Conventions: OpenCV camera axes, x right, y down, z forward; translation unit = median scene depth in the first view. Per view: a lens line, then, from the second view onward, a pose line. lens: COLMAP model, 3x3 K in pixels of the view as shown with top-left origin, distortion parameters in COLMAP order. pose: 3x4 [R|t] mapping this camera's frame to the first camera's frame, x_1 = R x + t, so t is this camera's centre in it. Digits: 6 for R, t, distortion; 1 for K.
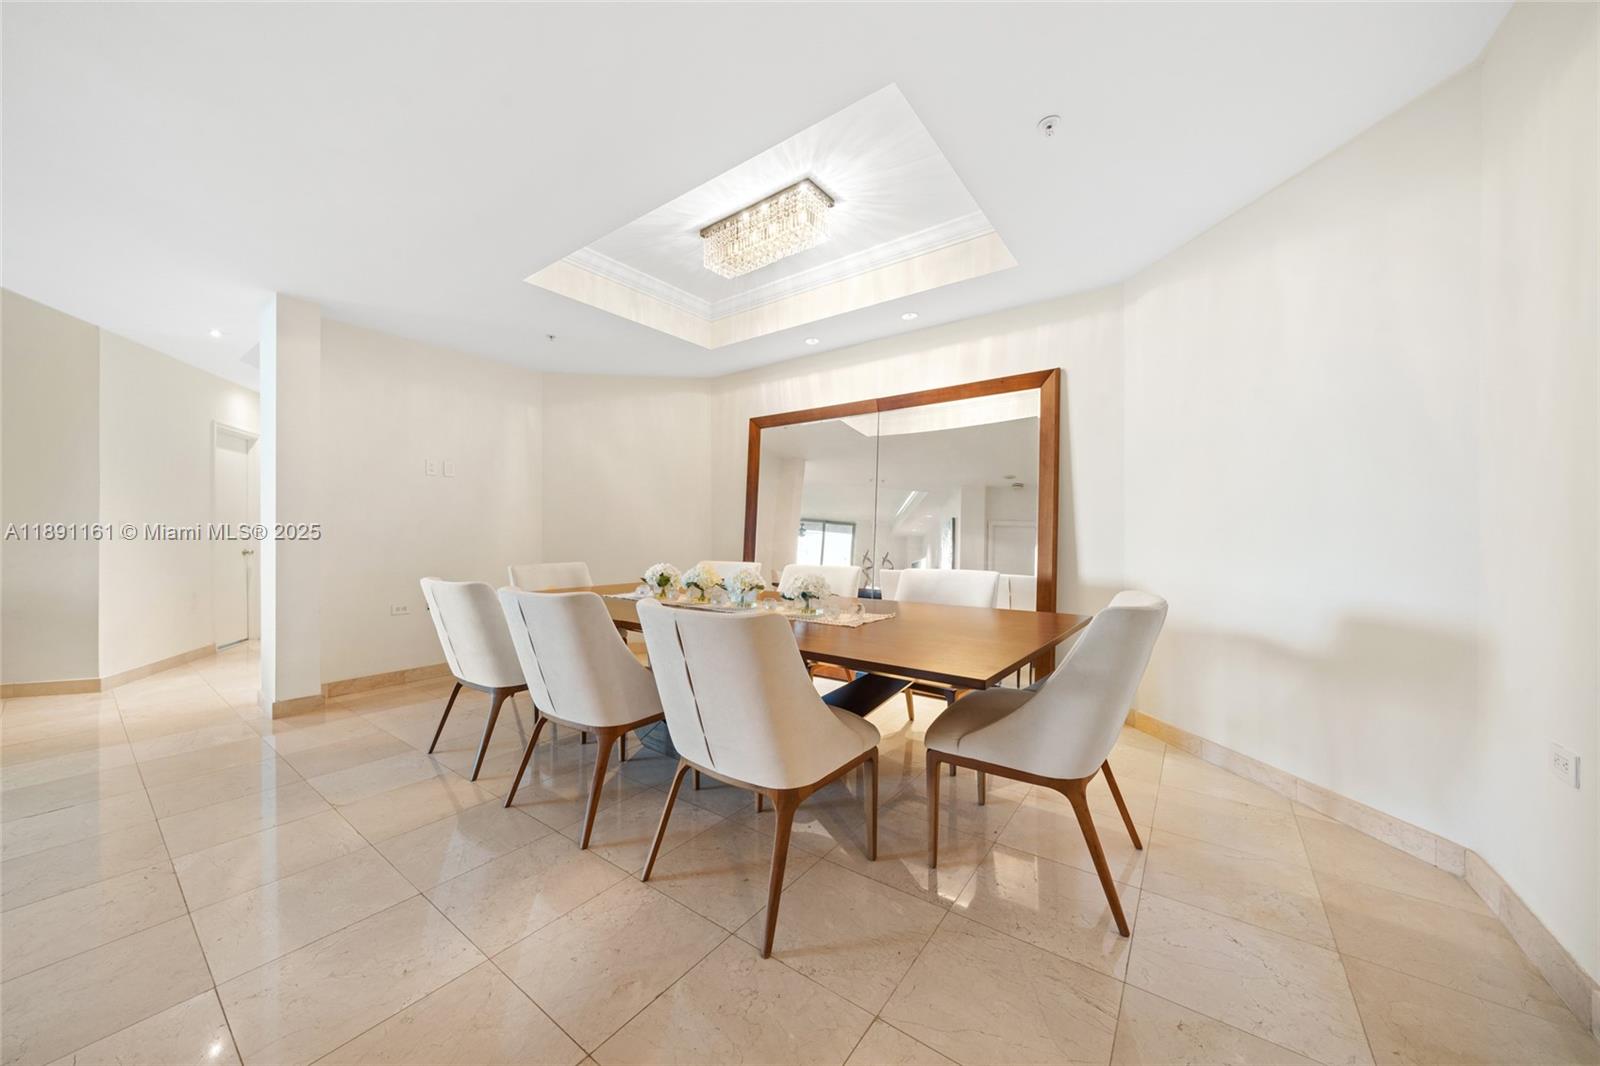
lens RADIAL K [[551.4, 0, 797.8], [0, 551.4, 537.1], [0, 0, 1]] dist [-0.006359, -0.000442]
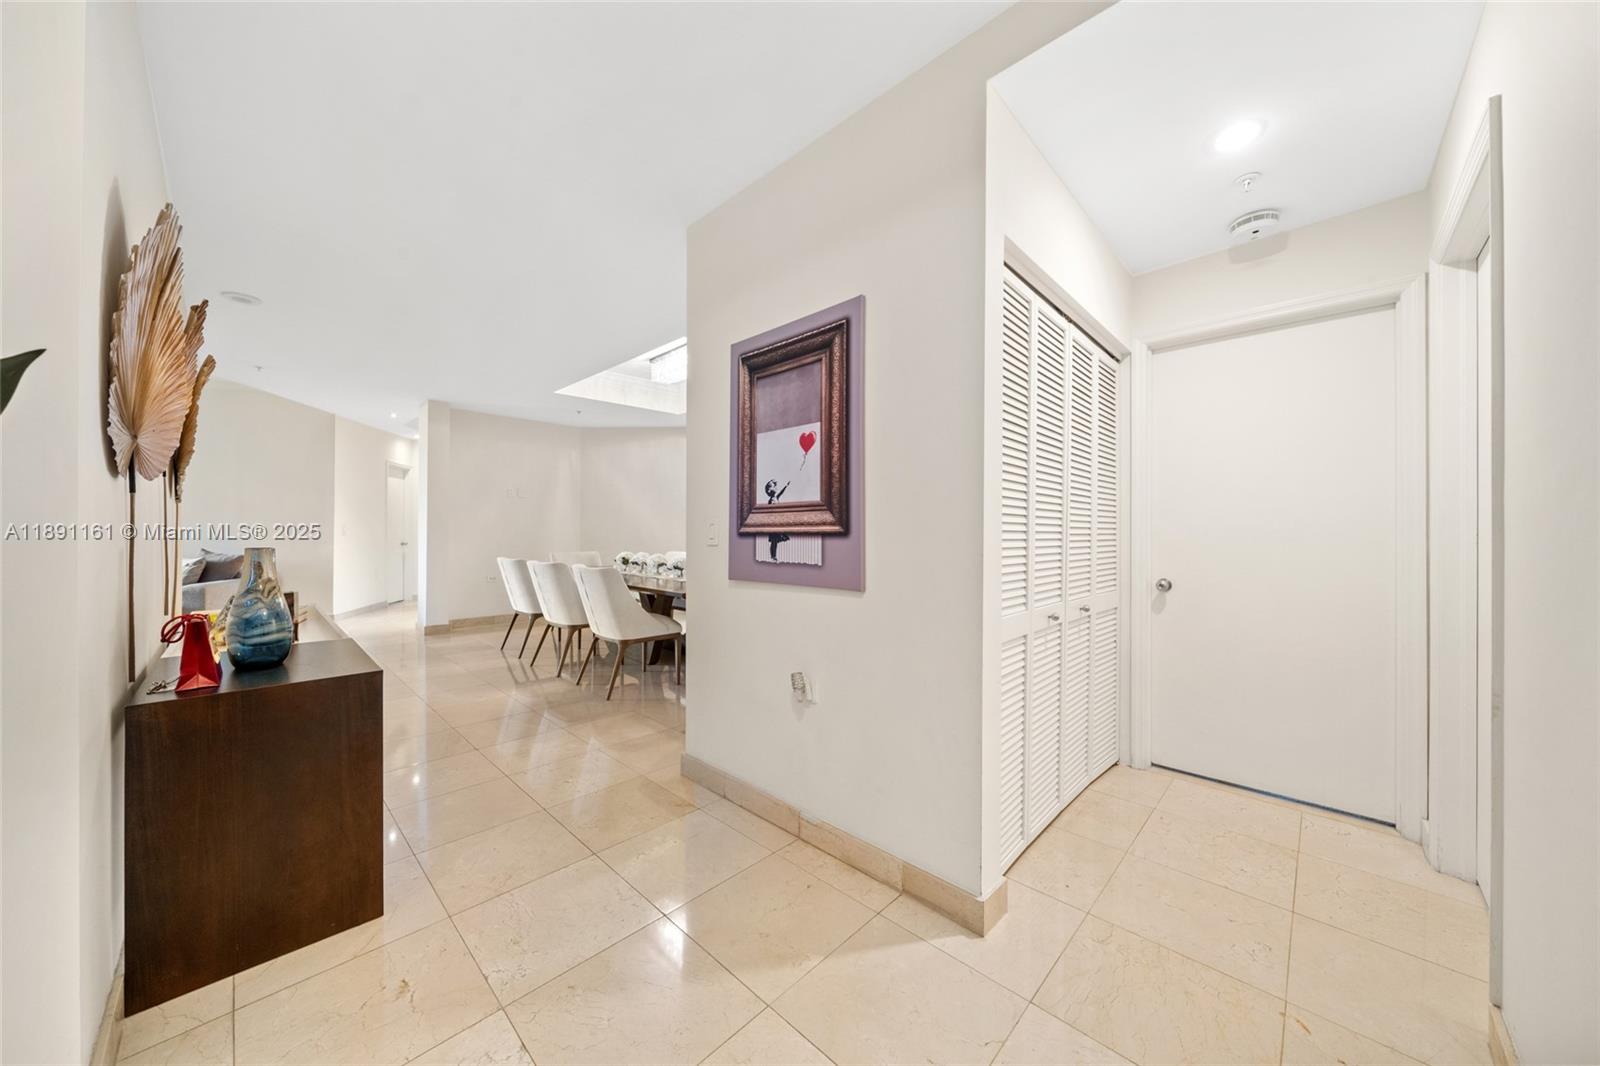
lens RADIAL K [[551.4, 0, 800.3], [0, 551.4, 527.4], [0, 0, 1]] dist [-0.006359, -0.000442]
pose [[0.990620, 0.003296, -0.136604, 0.502094], [-0.004680, 0.999941, -0.009808, -0.013180], [0.136563, 0.010355, 0.990577, -0.614241]]
